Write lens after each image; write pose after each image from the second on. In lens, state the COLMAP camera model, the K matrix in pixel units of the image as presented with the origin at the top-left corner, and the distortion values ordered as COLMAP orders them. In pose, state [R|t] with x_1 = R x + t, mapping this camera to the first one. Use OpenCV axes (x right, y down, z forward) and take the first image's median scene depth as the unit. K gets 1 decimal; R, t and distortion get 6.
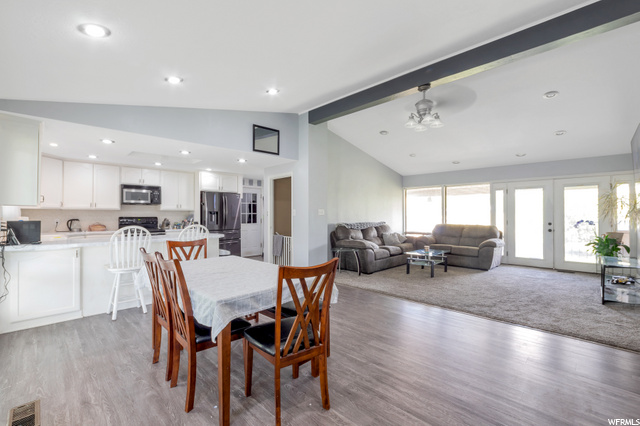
lens RADIAL K [[286.5, 0, 320.0], [0, 286.5, 213.0], [0, 0, 1]] dist [0.000143, 0.000589]
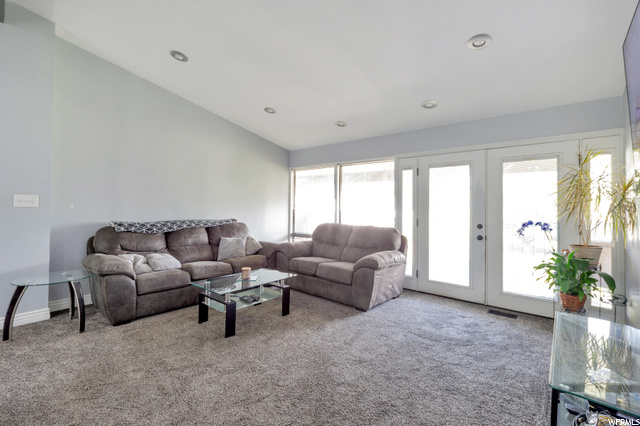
lens RADIAL K [[285.9, 0, 319.9], [0, 285.9, 205.3], [0, 0, 1]] dist [-0.000660, -0.000613]
pose [[0.998631, 0.012473, 0.050793, 0.464981], [-0.012302, 0.999918, -0.003676, 0.000821], [-0.050835, 0.003046, 0.998702, 0.454226]]
